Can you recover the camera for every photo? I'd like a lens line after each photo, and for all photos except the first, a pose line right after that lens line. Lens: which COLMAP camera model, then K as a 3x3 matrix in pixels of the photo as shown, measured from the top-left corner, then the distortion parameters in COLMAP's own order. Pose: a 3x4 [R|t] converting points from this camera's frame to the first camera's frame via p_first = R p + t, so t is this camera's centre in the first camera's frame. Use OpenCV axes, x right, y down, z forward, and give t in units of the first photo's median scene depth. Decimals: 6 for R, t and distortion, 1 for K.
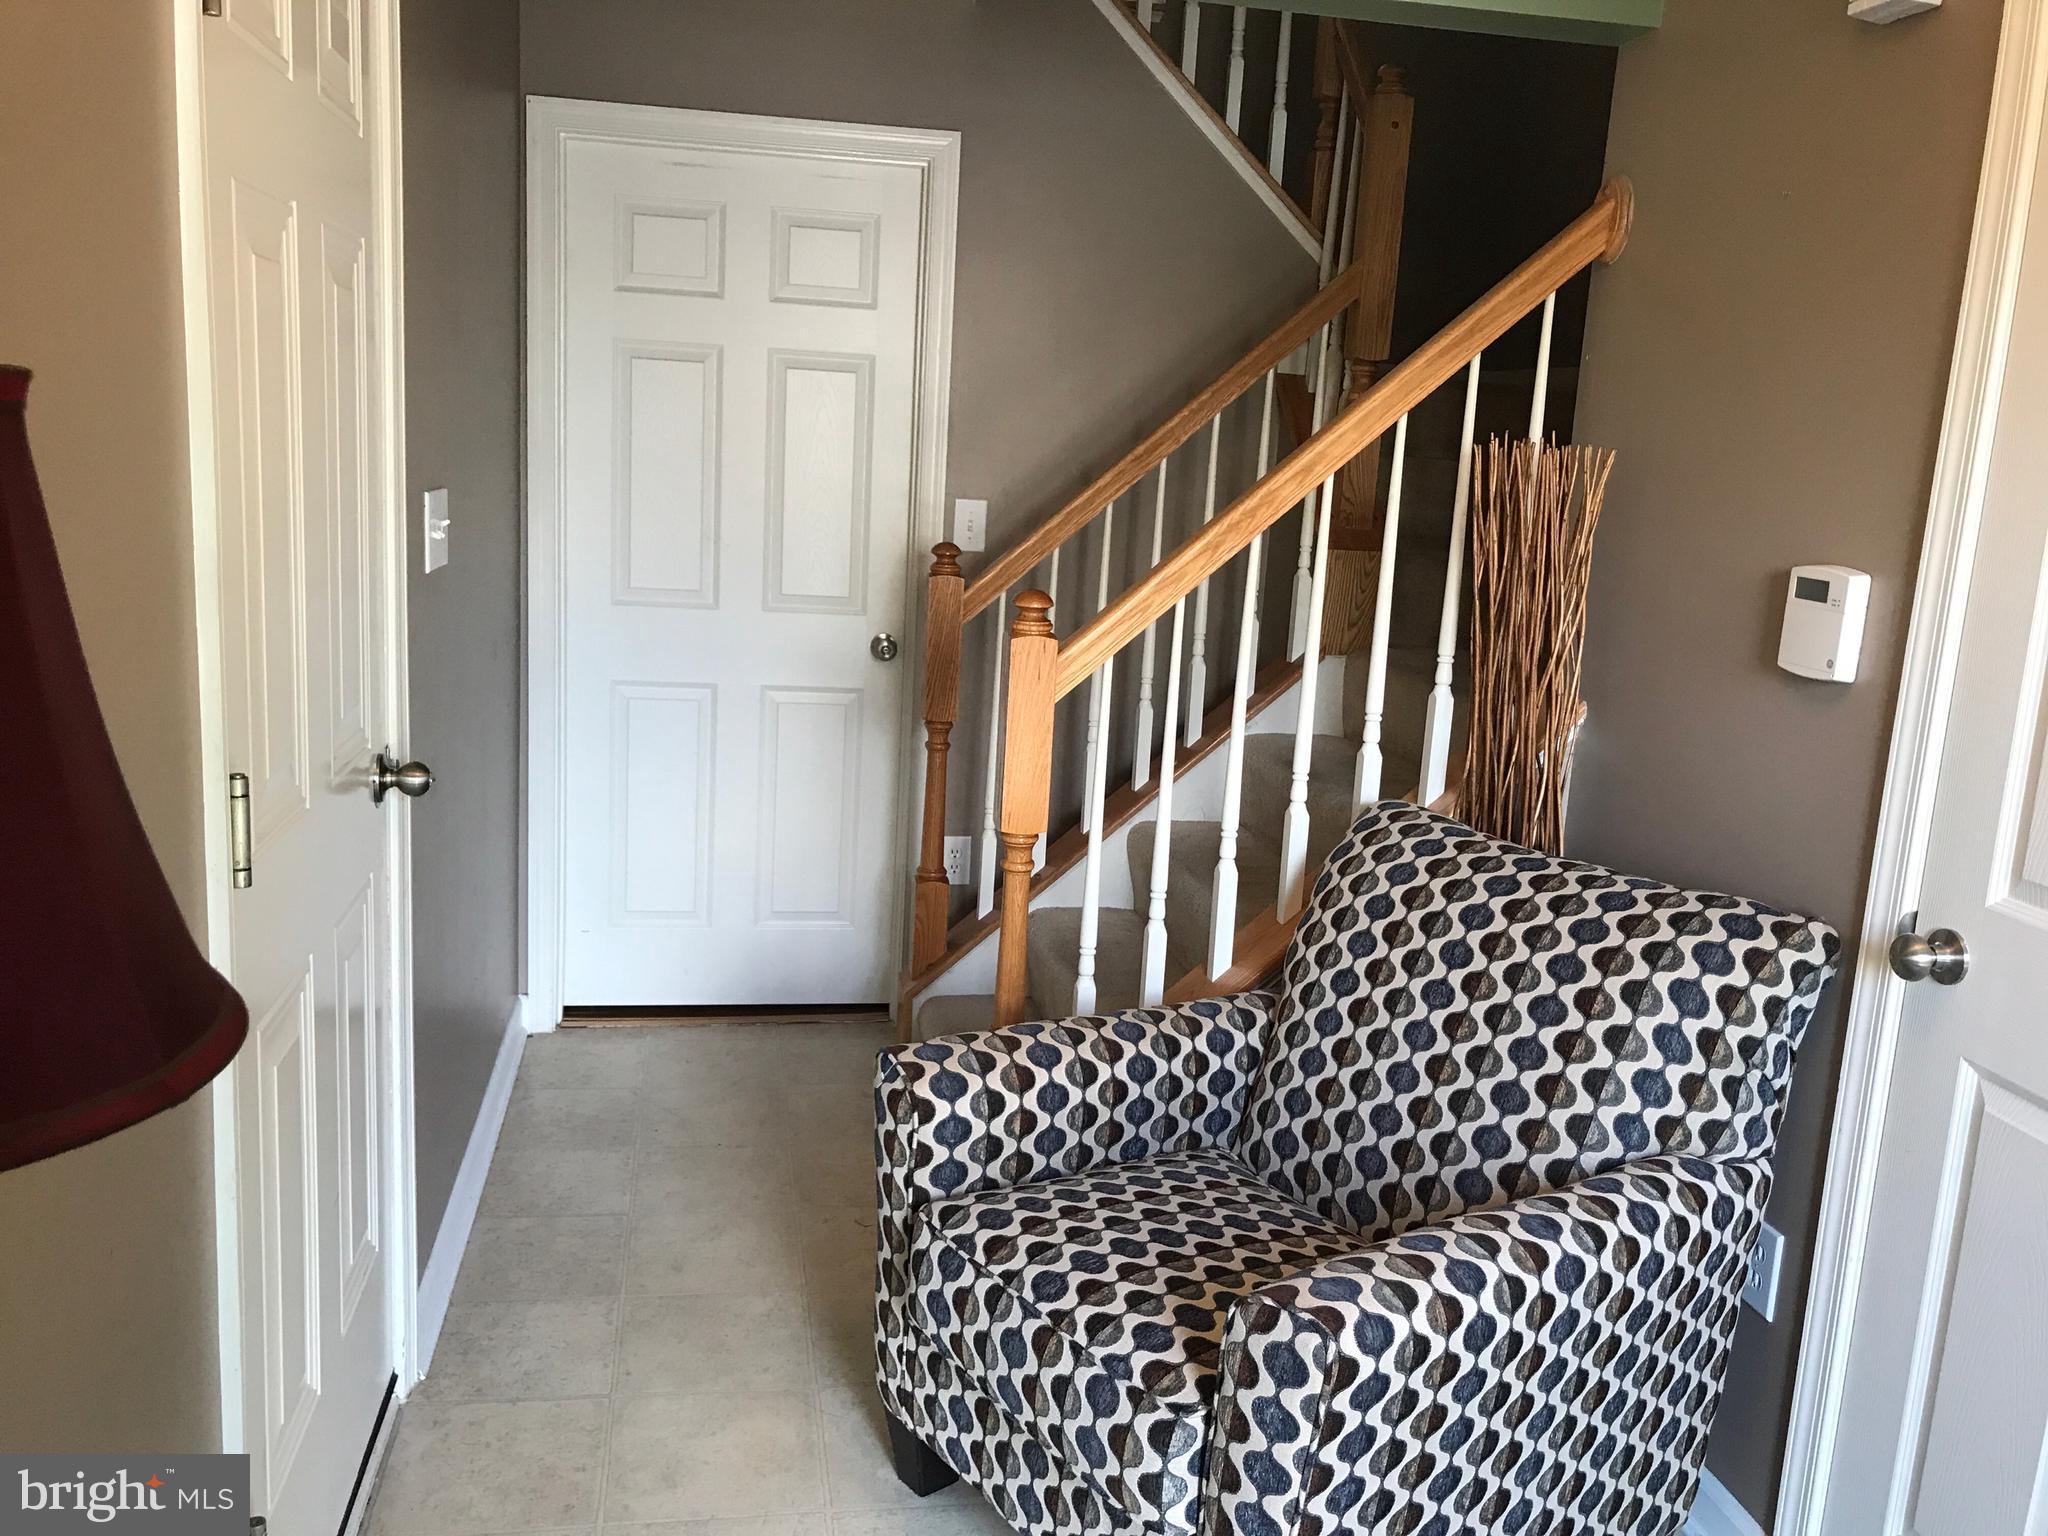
lens RADIAL K [[1687.3, 0, 1030.6], [0, 1687.3, 763.7], [0, 0, 1]] dist [0.031462, -0.031902]
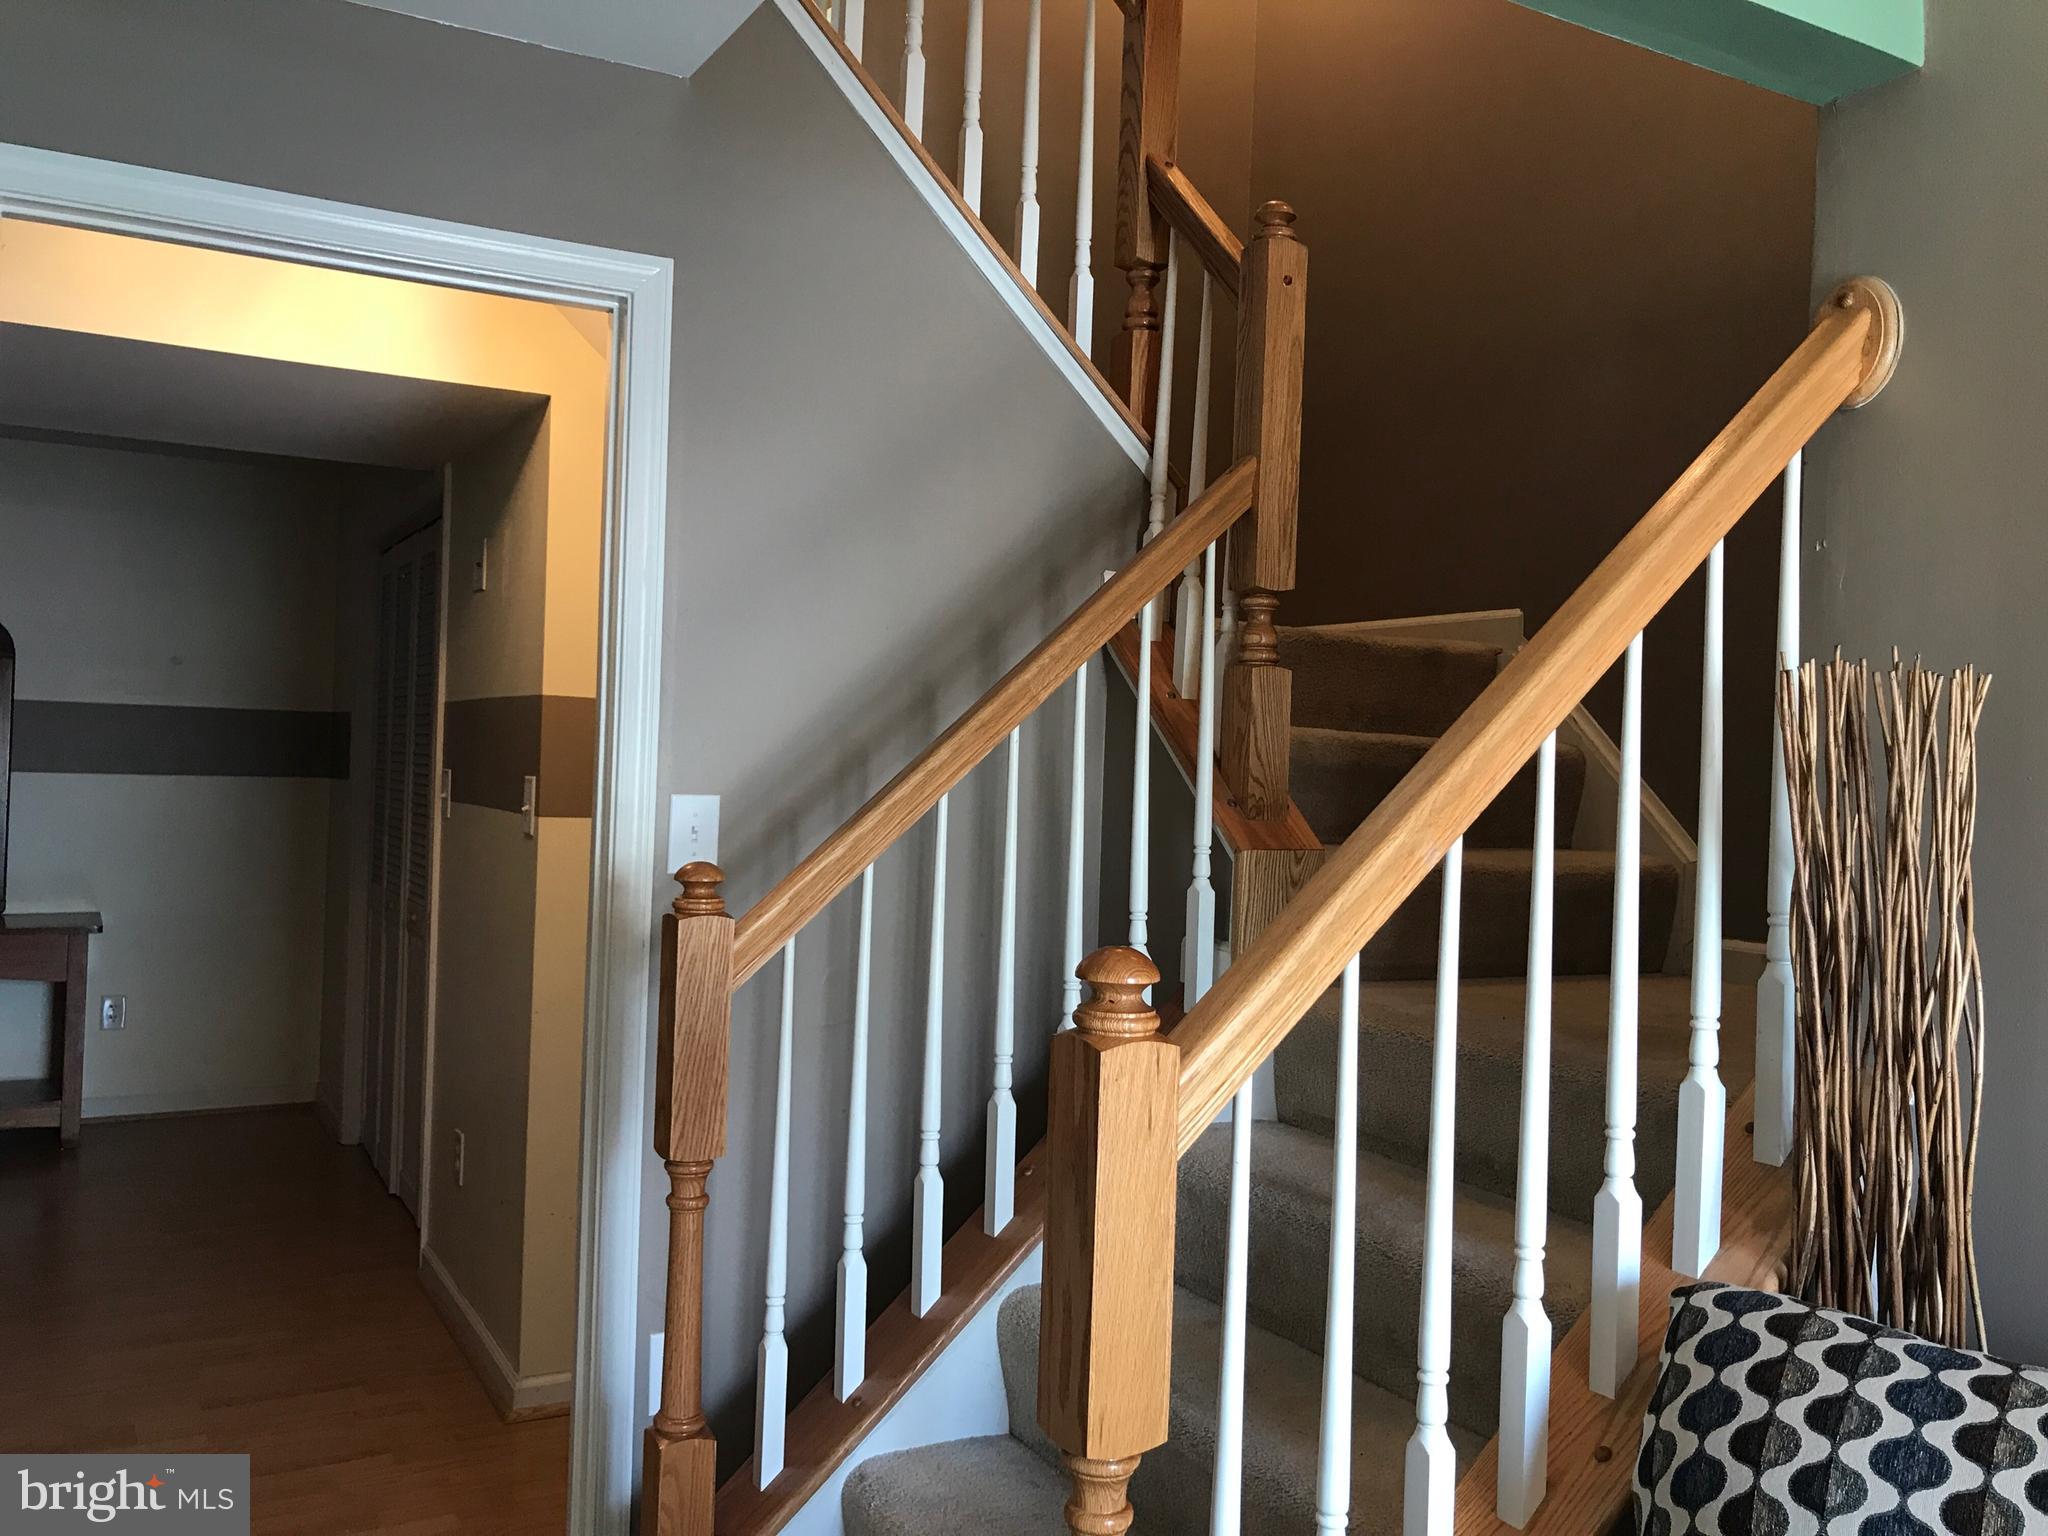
lens RADIAL K [[1687.3, 0, 1012.0], [0, 1687.3, 767.3], [0, 0, 1]] dist [0.031462, -0.031902]
pose [[0.946586, -0.021251, 0.321750, -0.139932], [0.077470, 0.983588, -0.162950, -0.055509], [-0.313006, 0.179172, 0.932697, 0.380140]]
